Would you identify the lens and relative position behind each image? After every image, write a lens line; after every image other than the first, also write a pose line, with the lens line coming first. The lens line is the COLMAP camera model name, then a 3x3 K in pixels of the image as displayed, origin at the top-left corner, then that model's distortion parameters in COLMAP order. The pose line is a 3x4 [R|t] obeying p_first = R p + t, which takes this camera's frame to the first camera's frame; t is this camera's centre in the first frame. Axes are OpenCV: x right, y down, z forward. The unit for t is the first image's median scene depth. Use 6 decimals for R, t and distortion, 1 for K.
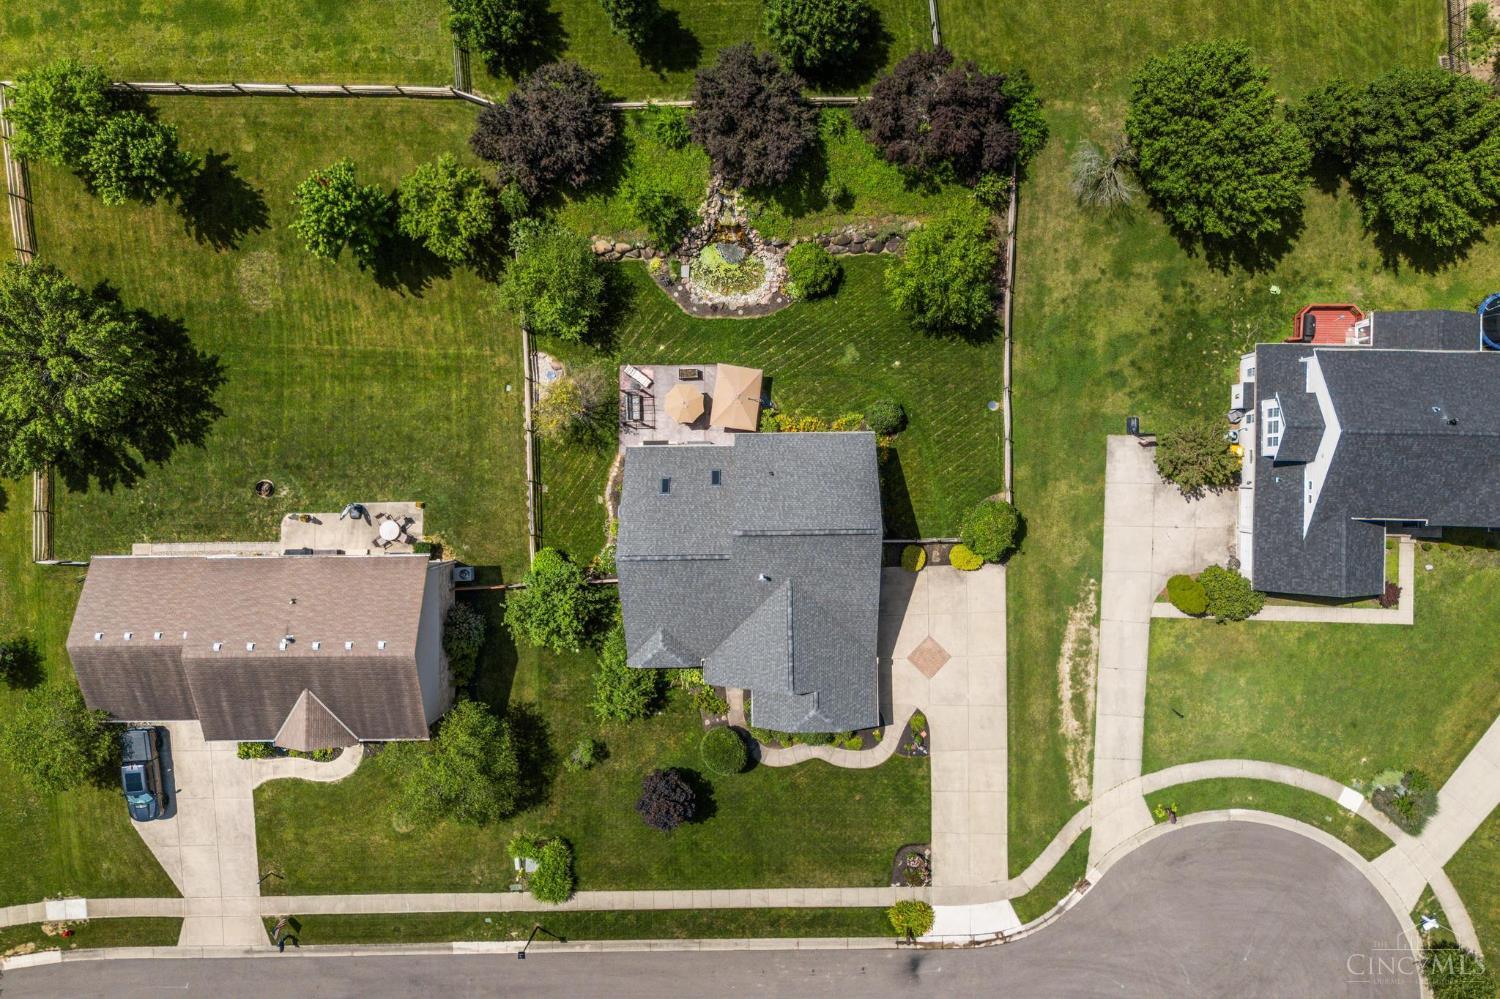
lens RADIAL K [[1125.7, 0, 772.4], [0, 1125.7, 486.1], [0, 0, 1]] dist [0.054267, -0.054034]
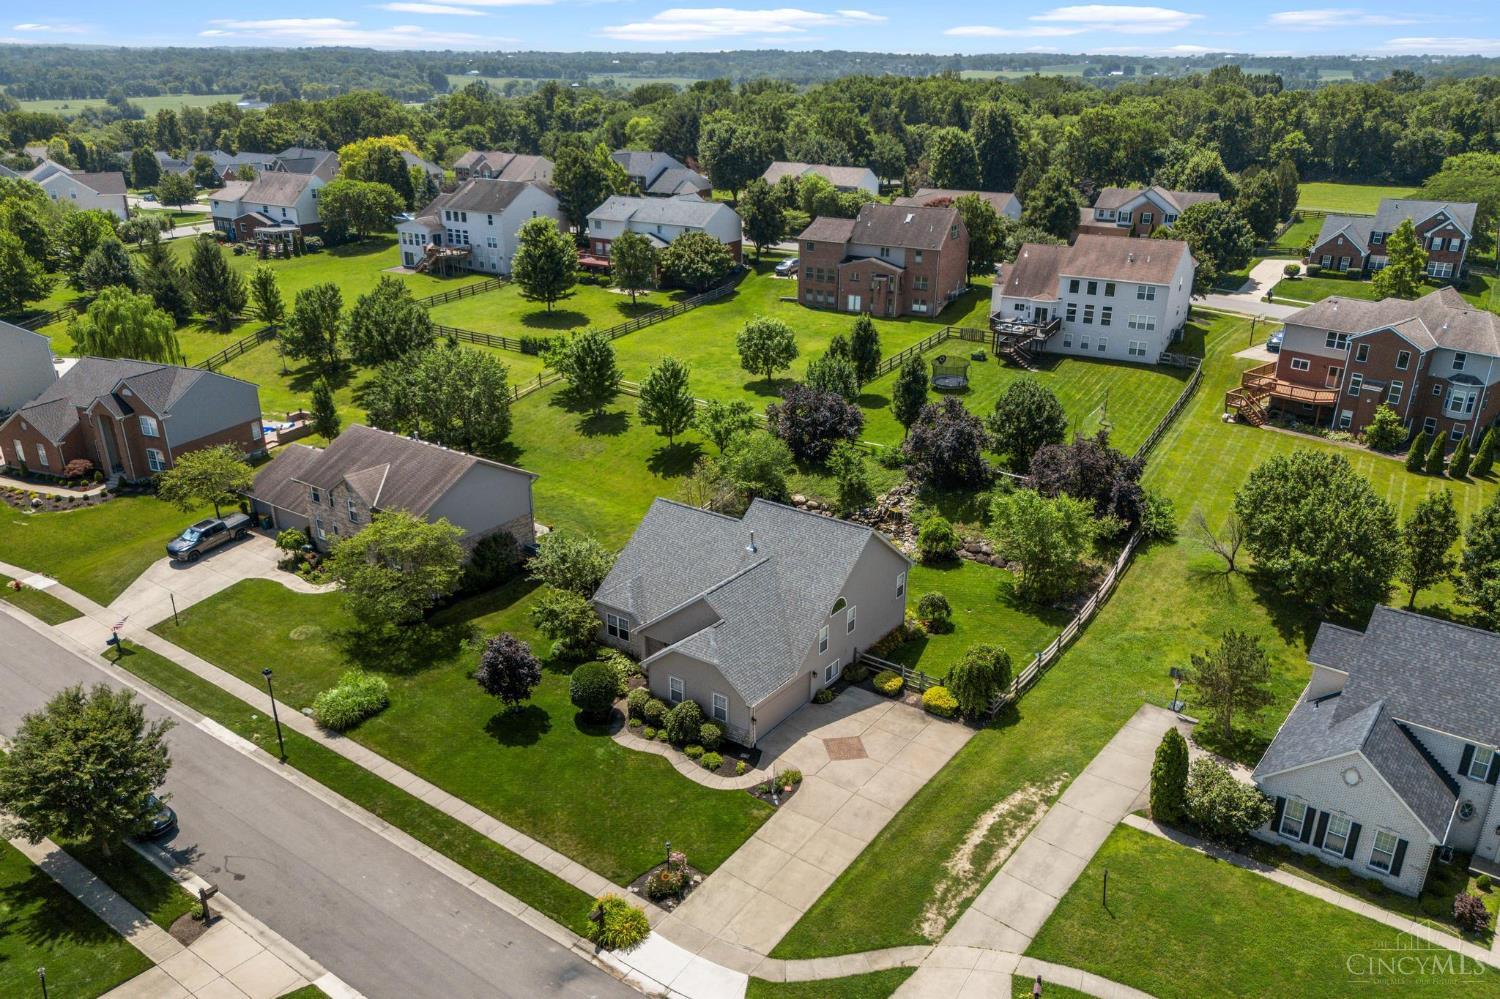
lens RADIAL K [[1129.0, 0, 765.6], [0, 1129.0, 543.5], [0, 0, 1]] dist [0.058935, -0.058328]
pose [[0.810911, 0.250452, -0.528864, 0.494832], [-0.585000, 0.325171, -0.742994, 0.757576], [-0.014113, 0.911887, 0.410199, 0.514206]]
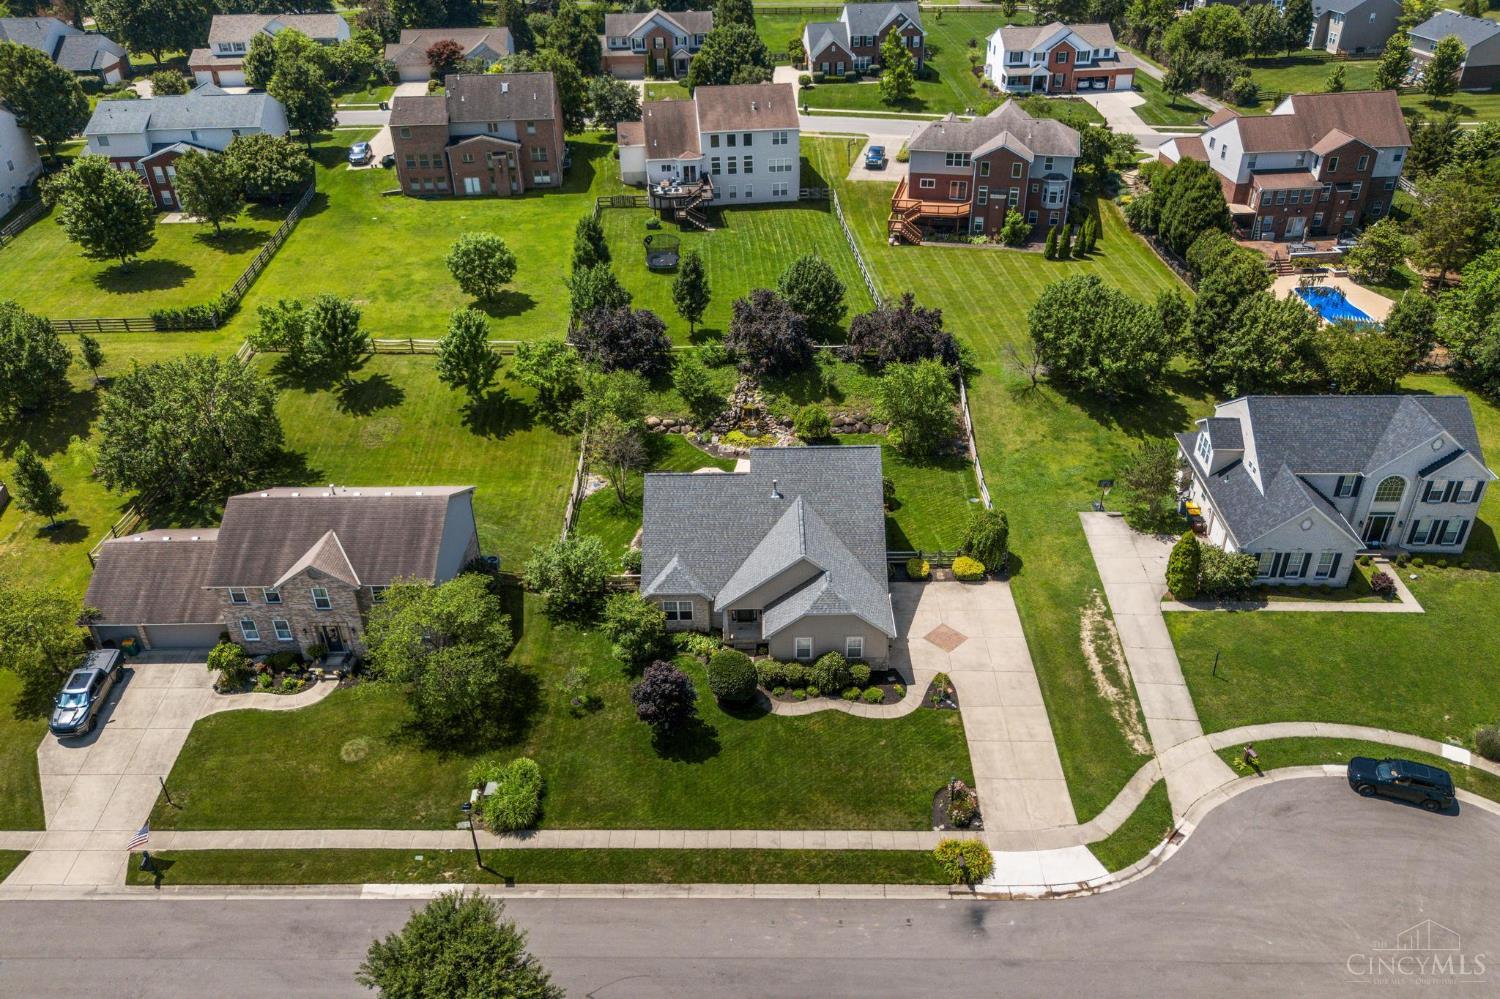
lens RADIAL K [[1125.7, 0, 772.4], [0, 1125.7, 486.1], [0, 0, 1]] dist [0.054267, -0.054034]
pose [[0.999978, 0.004510, -0.004872, -0.006009], [-0.006523, 0.530865, -0.847431, 0.902148], [-0.001236, 0.847444, 0.530883, 0.371263]]
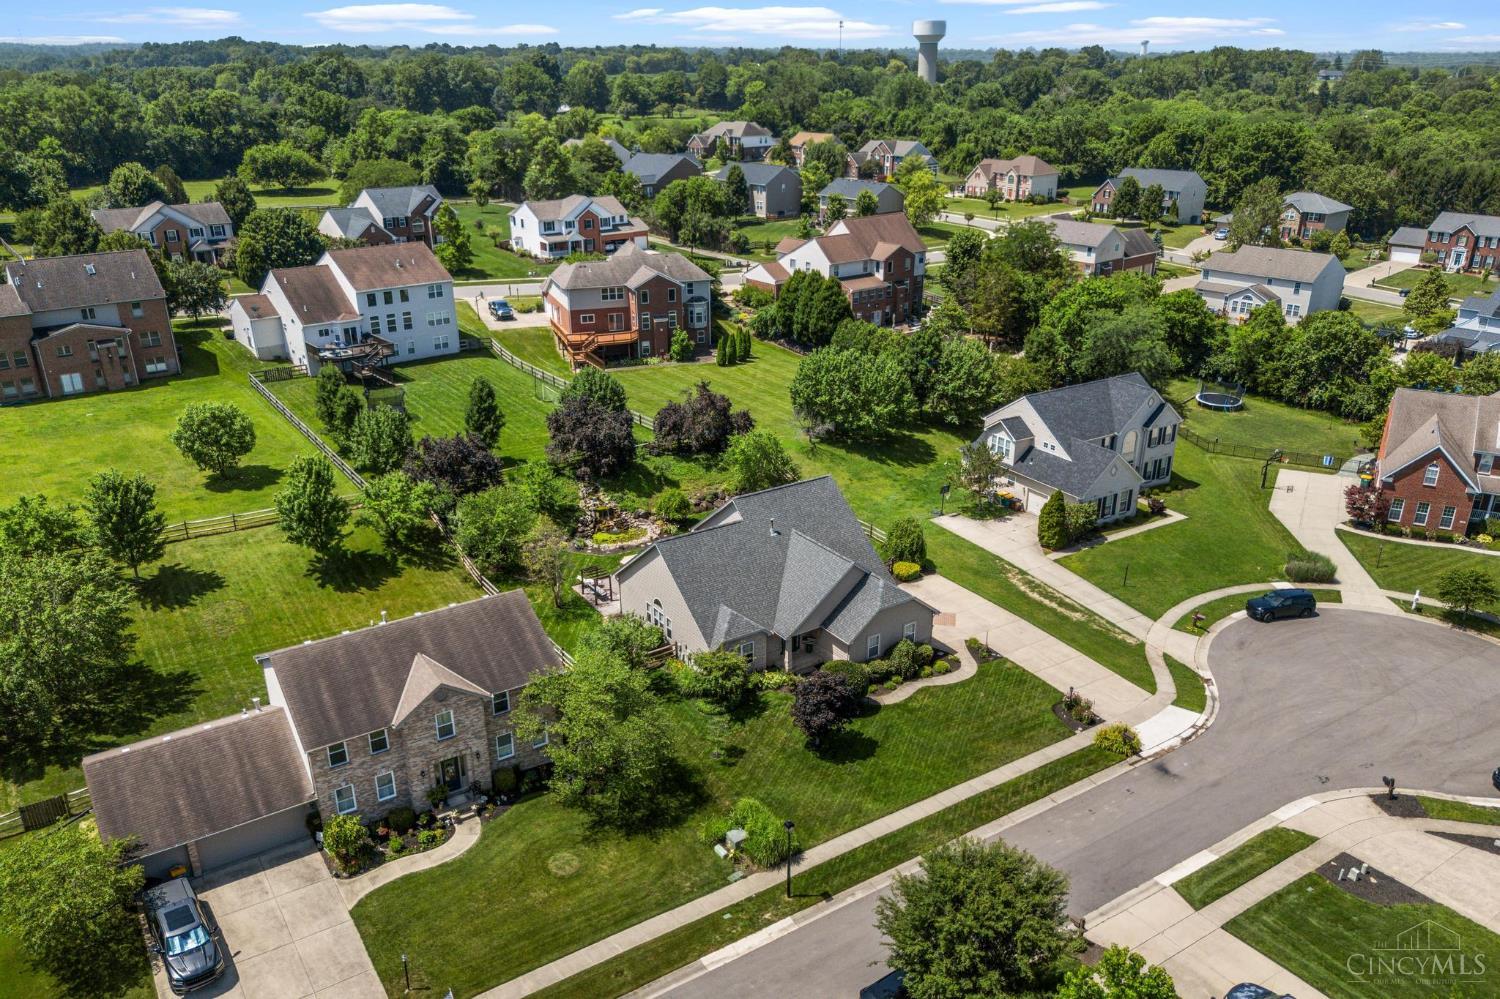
lens RADIAL K [[1113.8, 0, 772.5], [0, 1113.8, 535.2], [0, 0, 1]] dist [0.061227, -0.059533]
pose [[0.828900, -0.204282, 0.520762, -0.547640], [0.558952, 0.339571, -0.756482, 0.854204], [-0.022300, 0.918129, 0.395654, 0.493381]]
